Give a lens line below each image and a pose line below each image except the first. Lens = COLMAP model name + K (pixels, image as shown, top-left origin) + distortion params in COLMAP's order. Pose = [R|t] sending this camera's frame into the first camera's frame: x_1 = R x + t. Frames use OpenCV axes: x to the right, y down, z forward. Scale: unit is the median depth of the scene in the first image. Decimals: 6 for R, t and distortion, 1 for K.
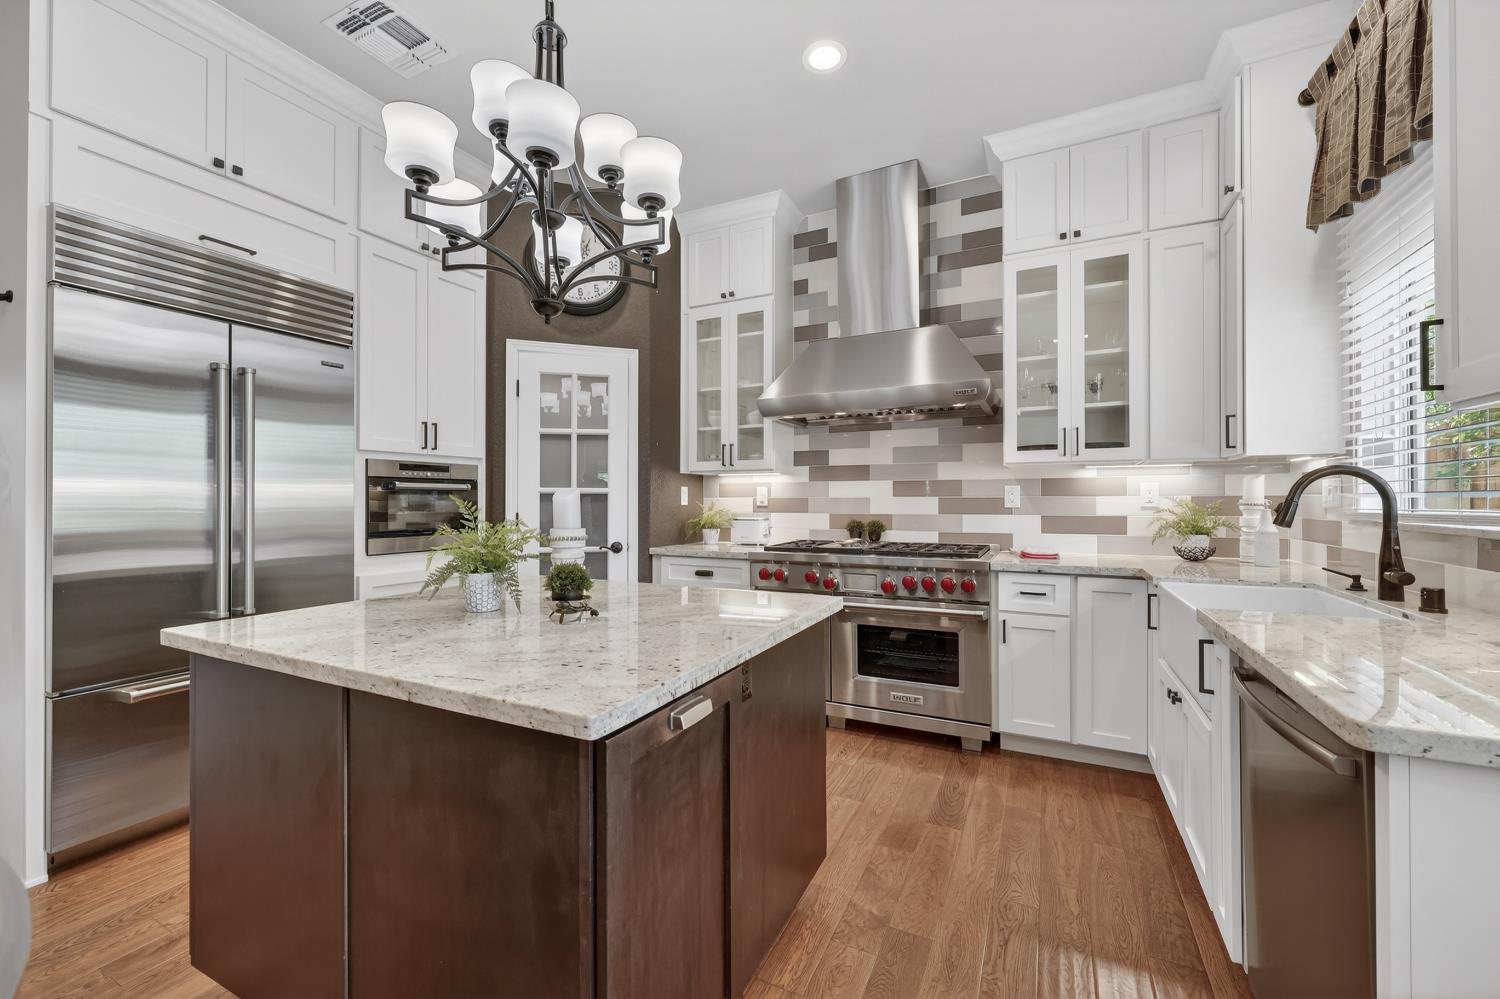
lens RADIAL K [[607.6, 0, 743.5], [0, 607.6, 495.9], [0, 0, 1]] dist [0.001547, -0.000730]
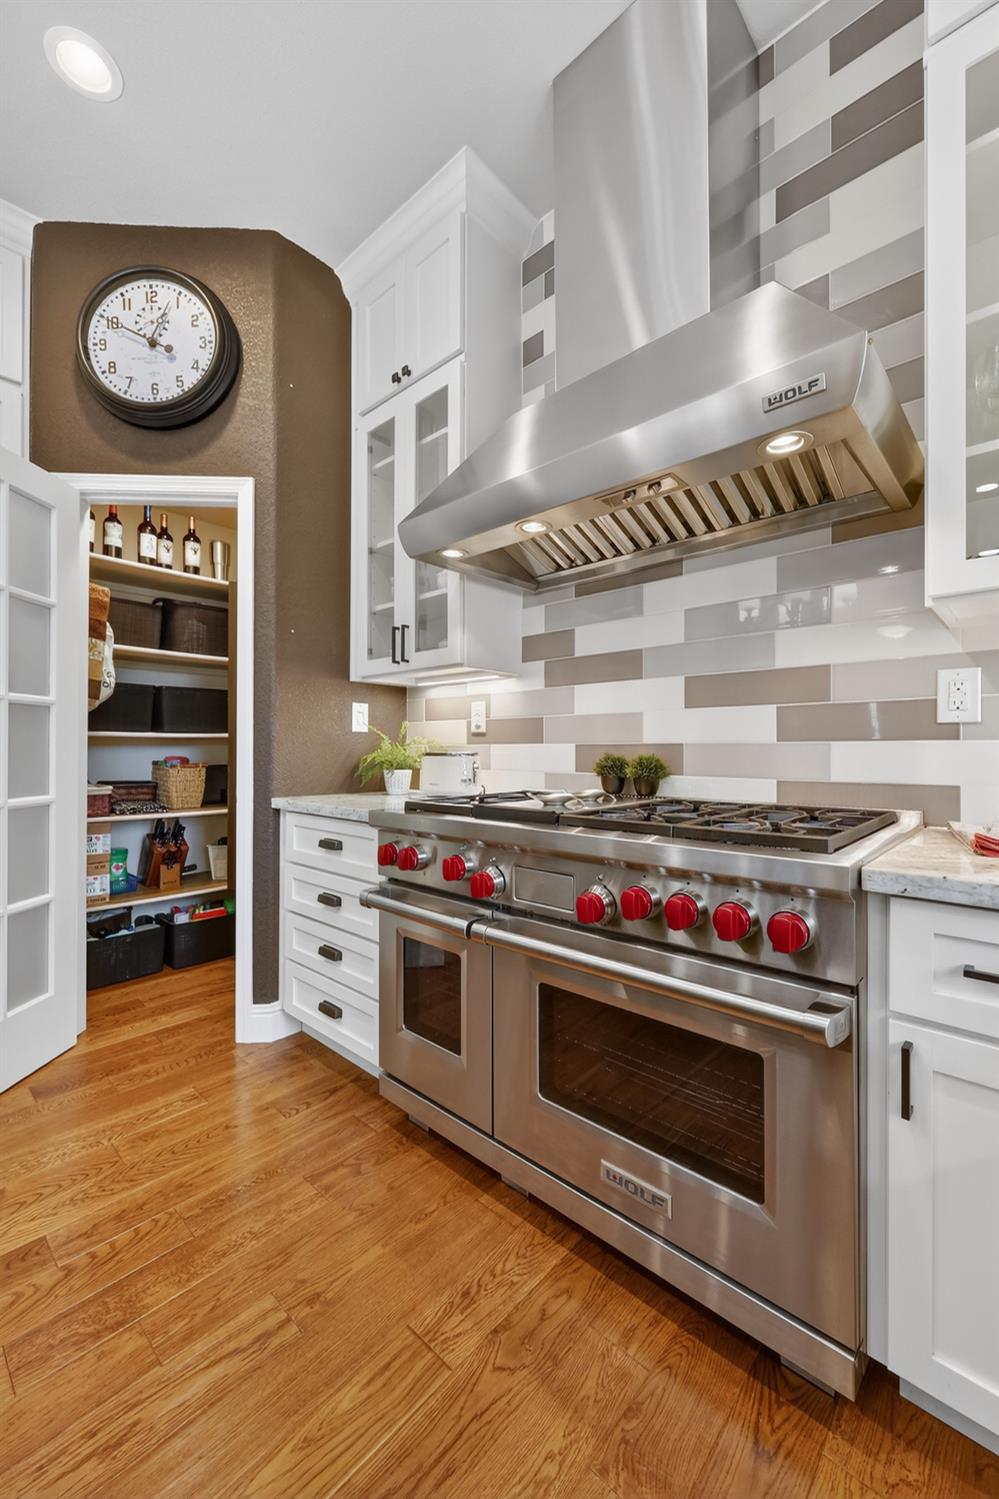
lens RADIAL K [[607.2, 0, 488.3], [0, 607.2, 746.5], [0, 0, 1]] dist [0.001547, -0.000730]
pose [[0.958912, 0.001082, -0.283700, 0.250512], [-0.000175, 0.999995, 0.003222, 0.033562], [0.283703, -0.003040, 0.958908, 0.510618]]
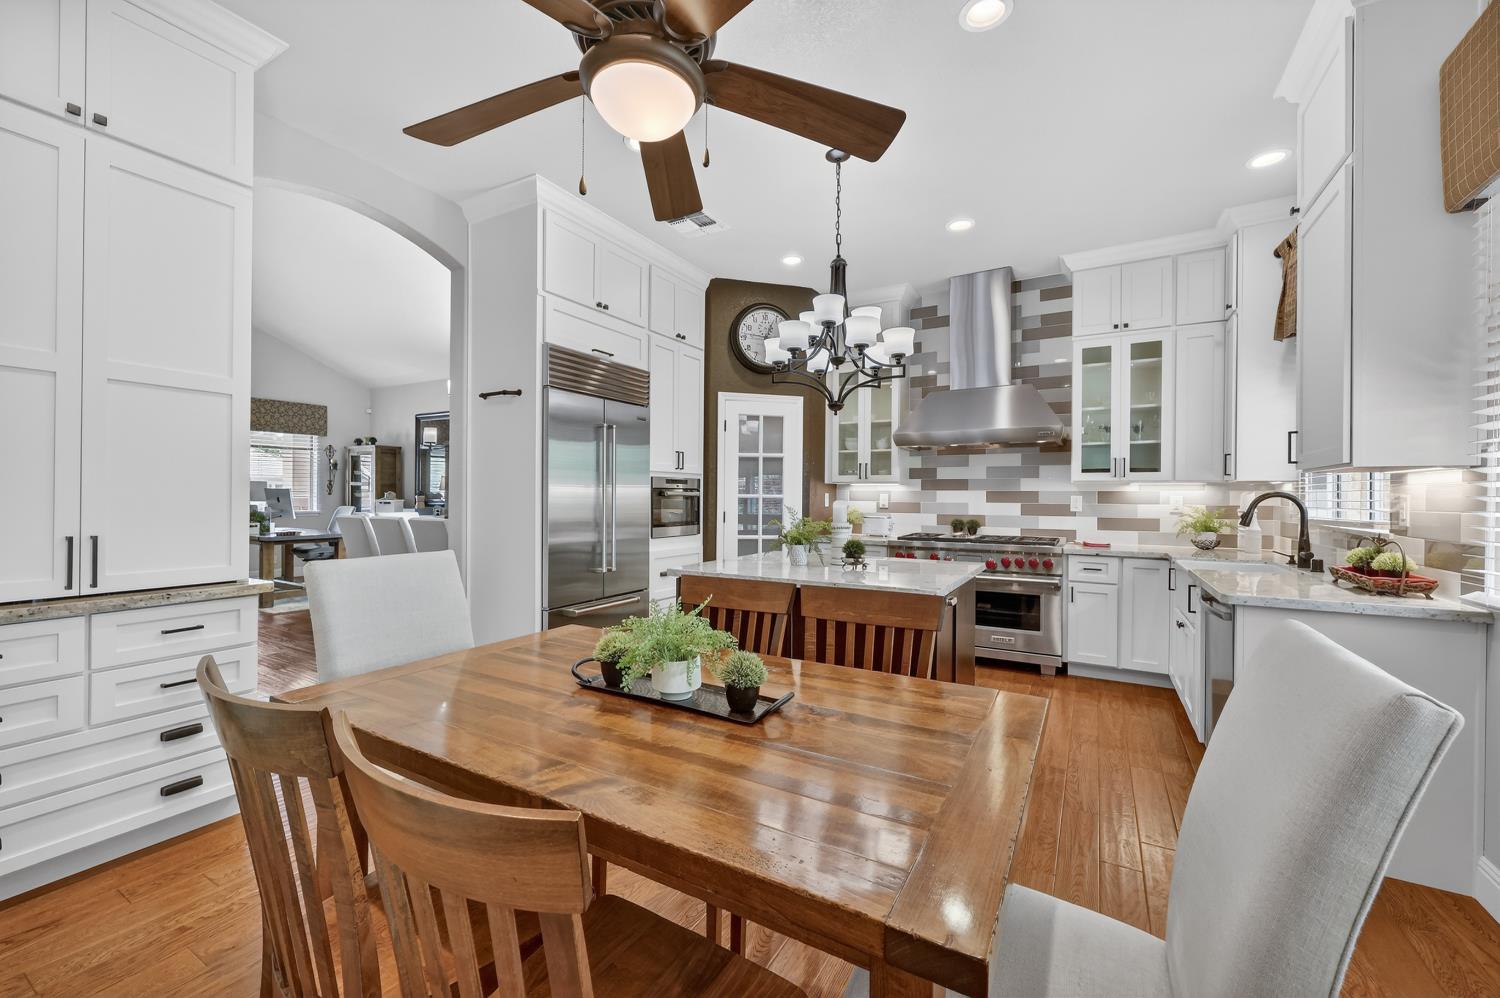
lens RADIAL K [[607.6, 0, 741.2], [0, 607.6, 496.5], [0, 0, 1]] dist [0.001547, -0.000730]
pose [[0.997926, 0.008834, -0.063757, -0.240938], [-0.008434, 0.999943, 0.006539, -0.017902], [0.063811, -0.005988, 0.997944, -0.451595]]
